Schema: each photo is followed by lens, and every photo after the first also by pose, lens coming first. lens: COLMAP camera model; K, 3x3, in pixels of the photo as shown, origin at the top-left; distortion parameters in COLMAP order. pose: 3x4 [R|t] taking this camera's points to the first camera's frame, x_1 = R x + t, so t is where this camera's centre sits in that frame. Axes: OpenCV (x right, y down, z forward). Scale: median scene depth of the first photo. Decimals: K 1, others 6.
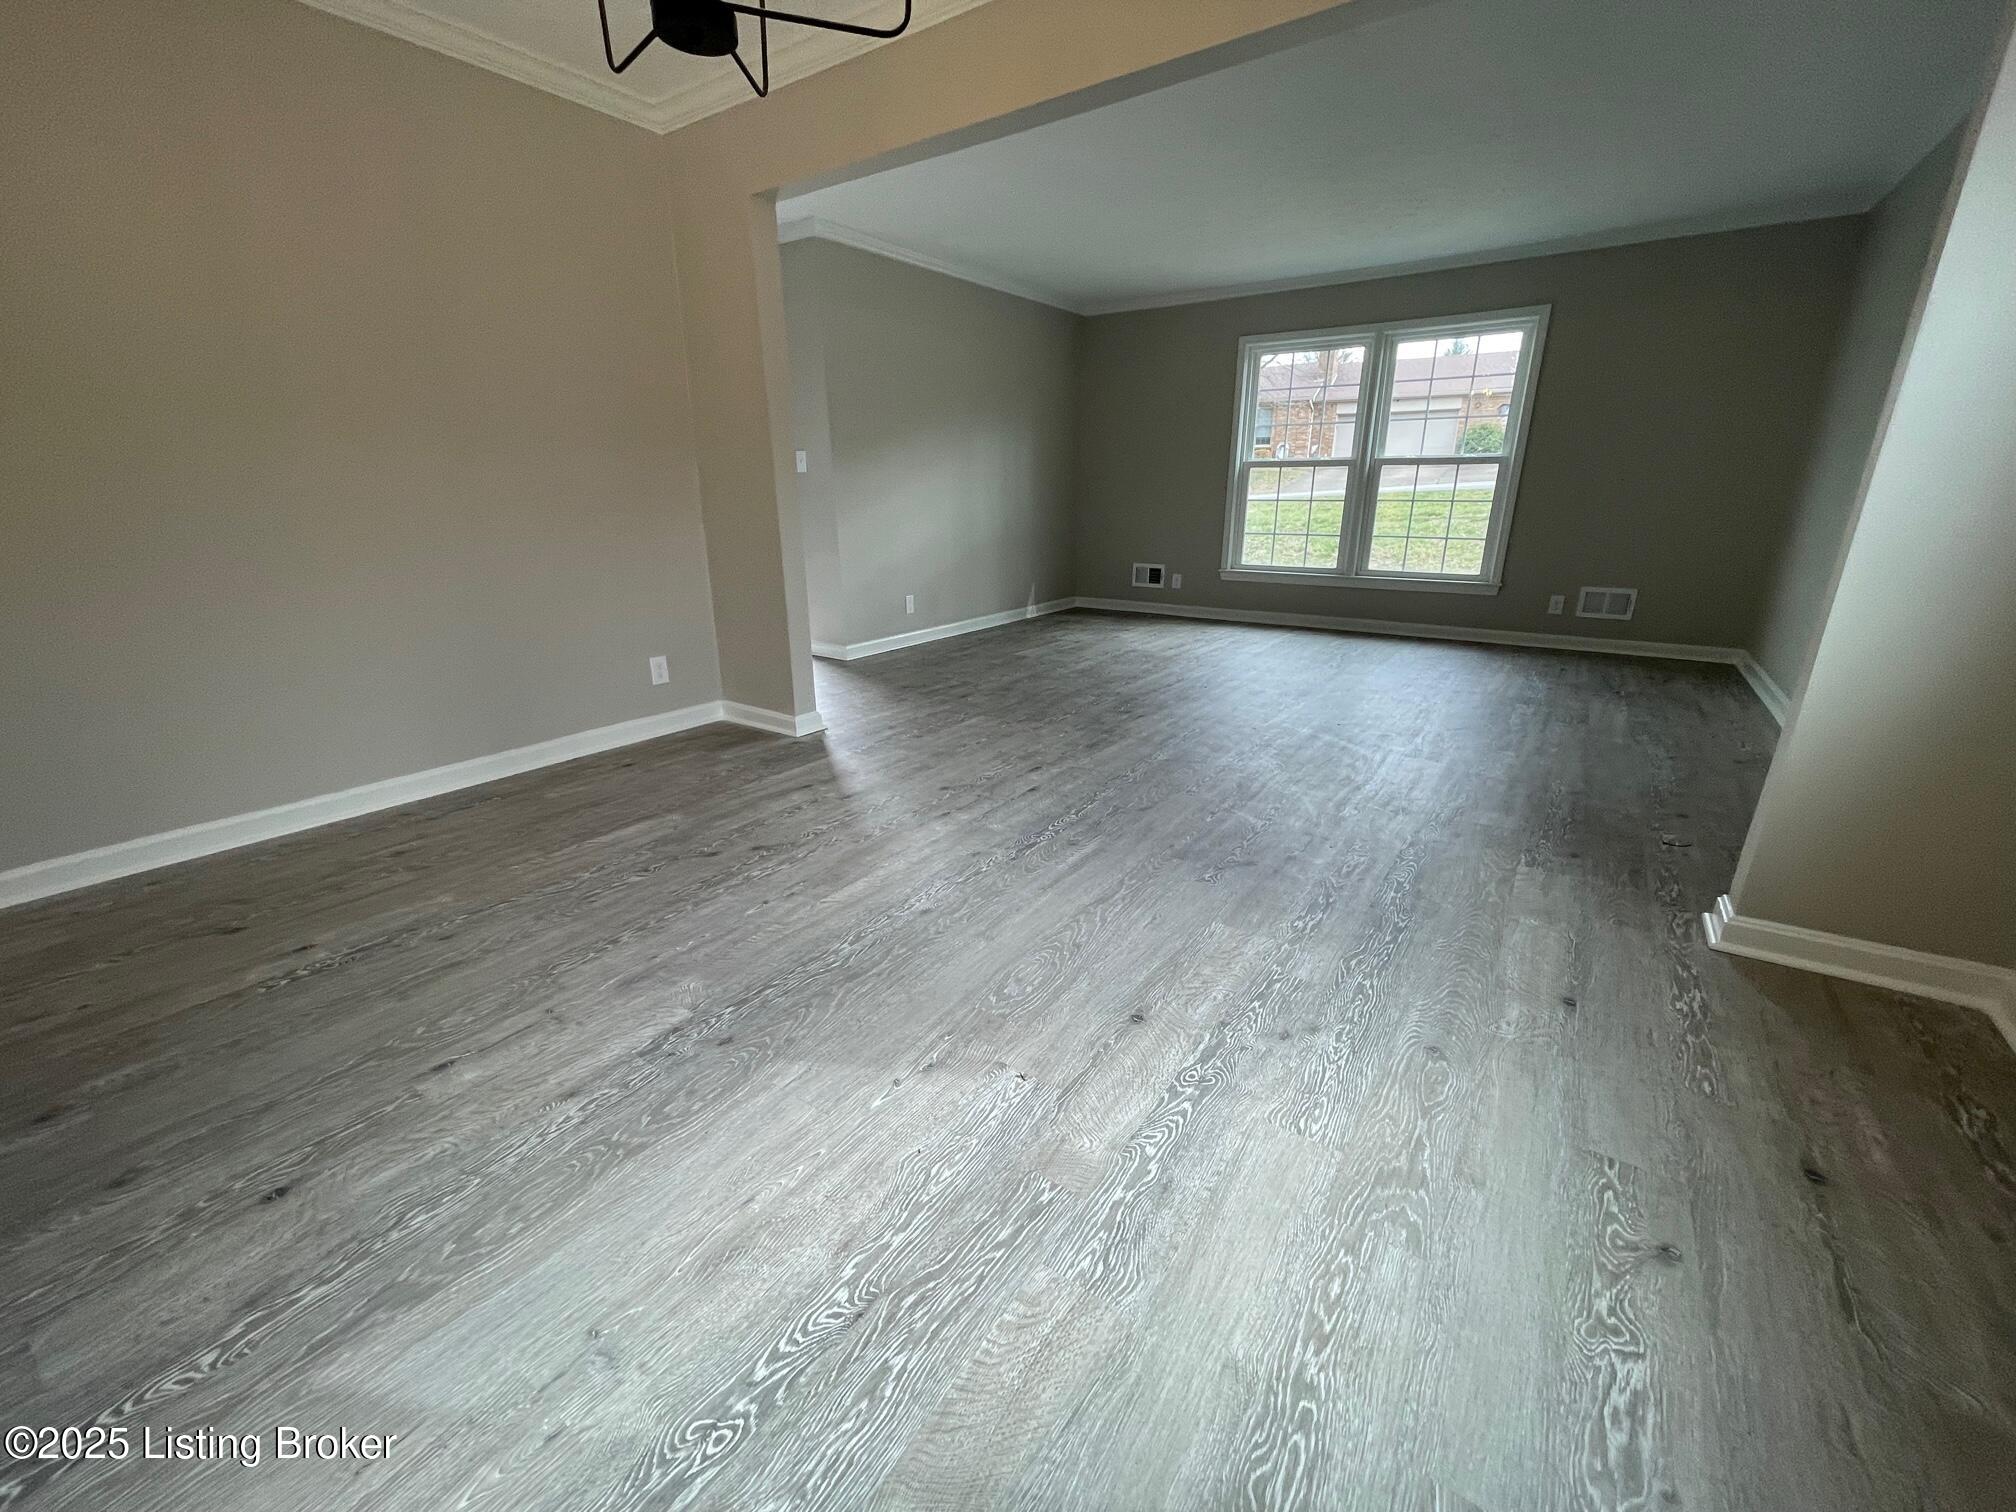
lens RADIAL K [[803.9, 0, 1008.0], [0, 803.9, 756.0], [0, 0, 1]] dist [0.001411, 0.000113]
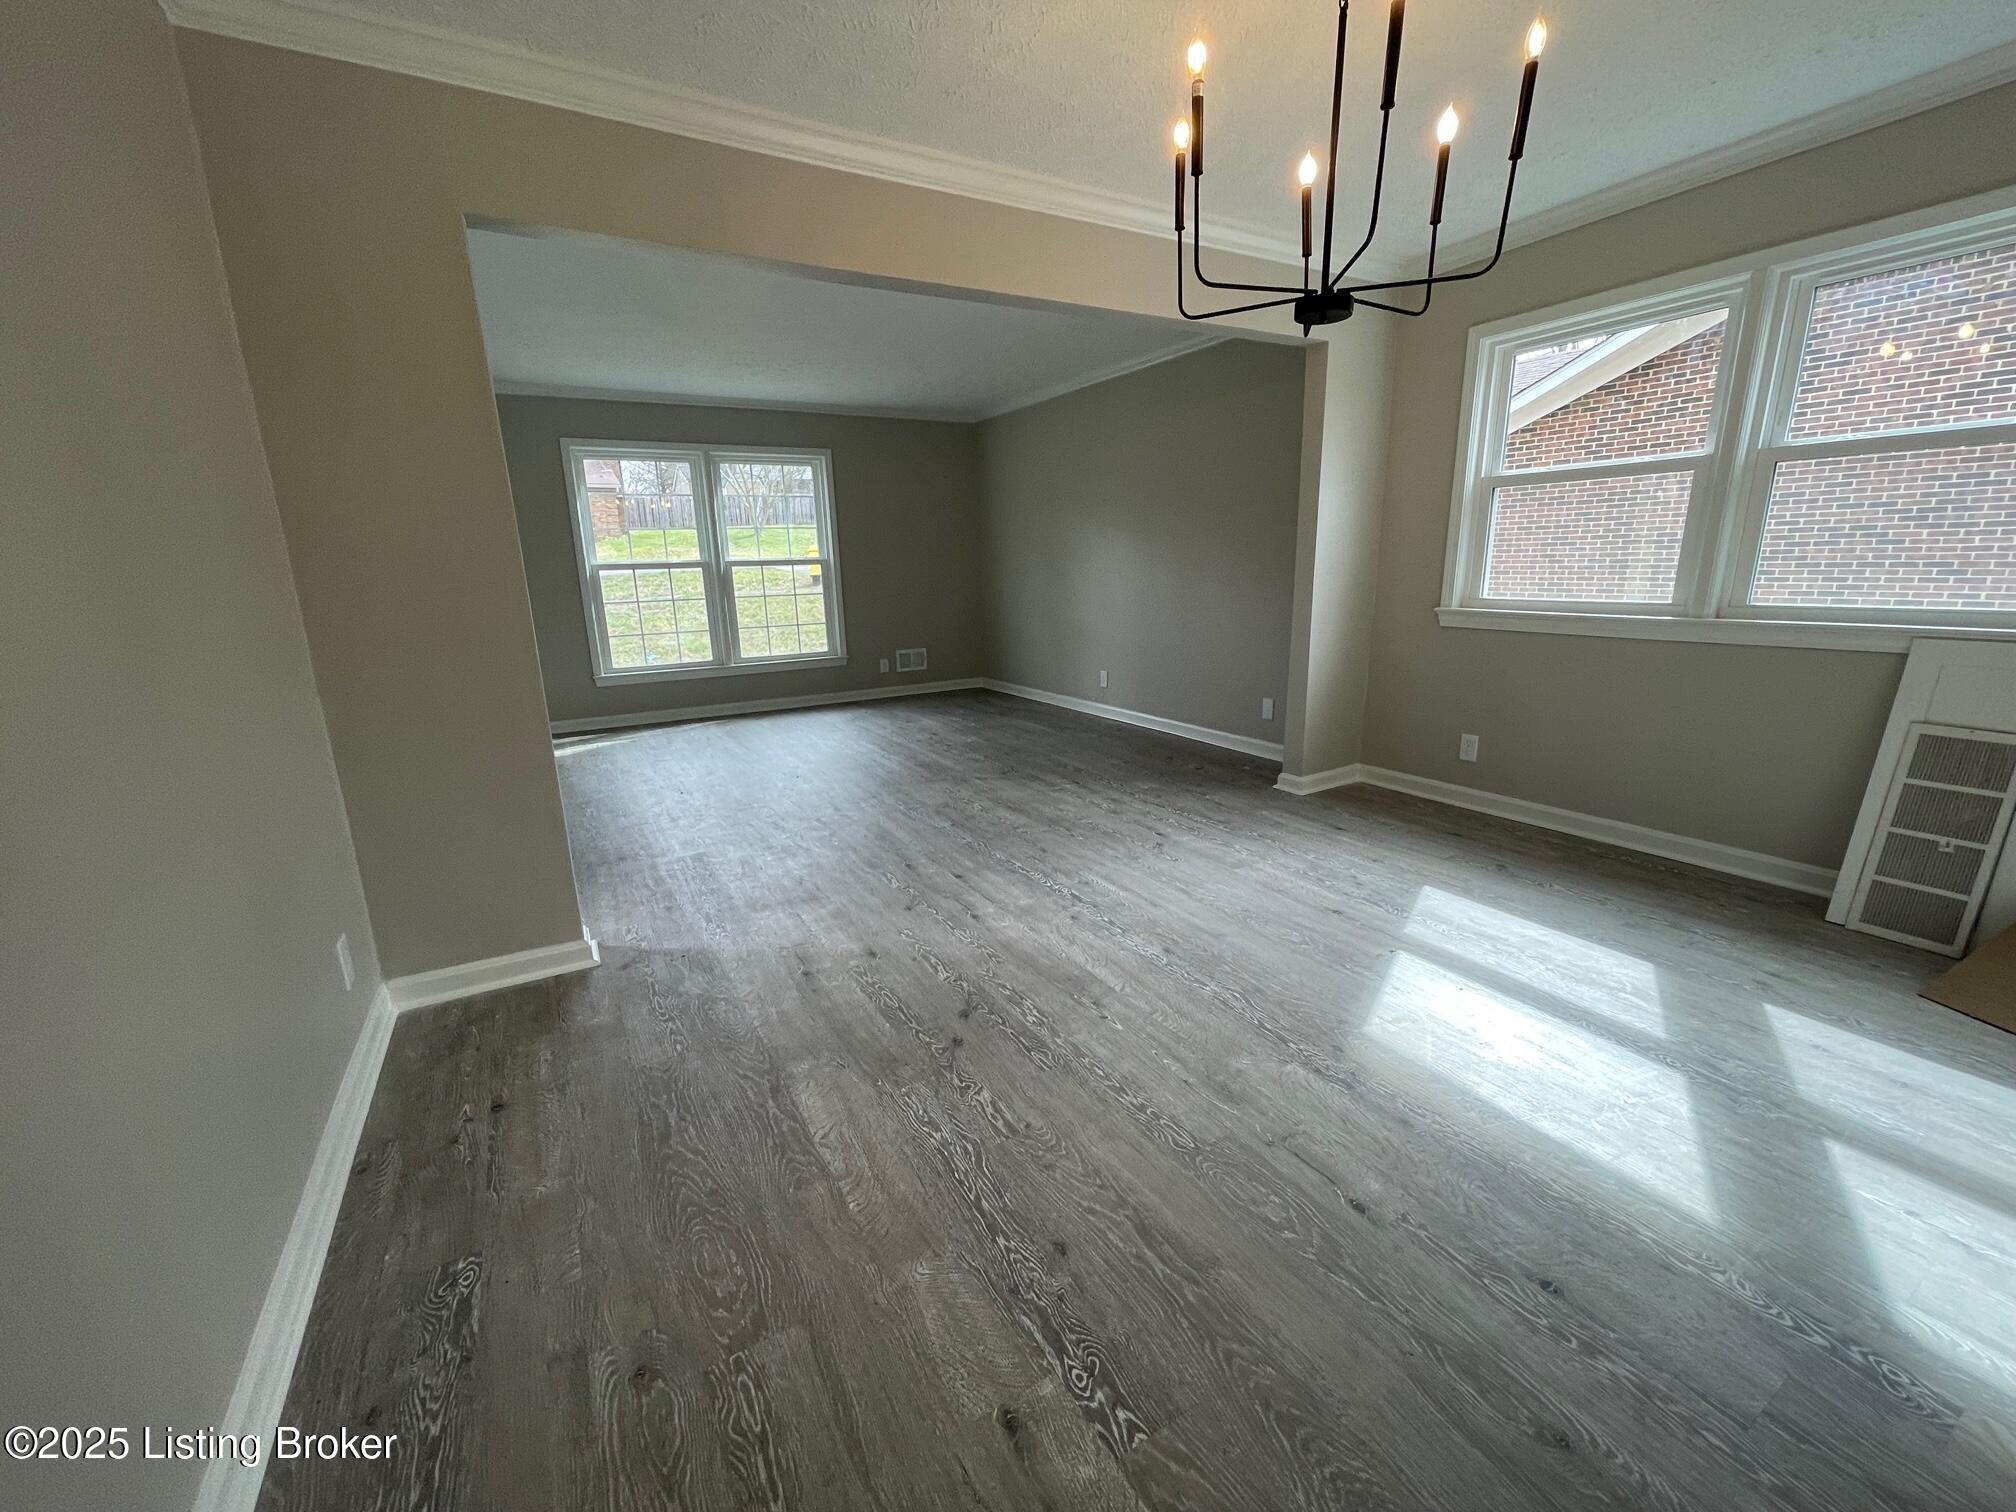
lens RADIAL K [[803.9, 0, 1008.0], [0, 803.9, 756.0], [0, 0, 1]] dist [0.001411, 0.000113]
pose [[0.436606, -0.220104, 0.872313, -0.946979], [0.307567, 0.947706, 0.085186, -0.204275], [-0.845445, 0.231102, 0.481470, 0.443056]]
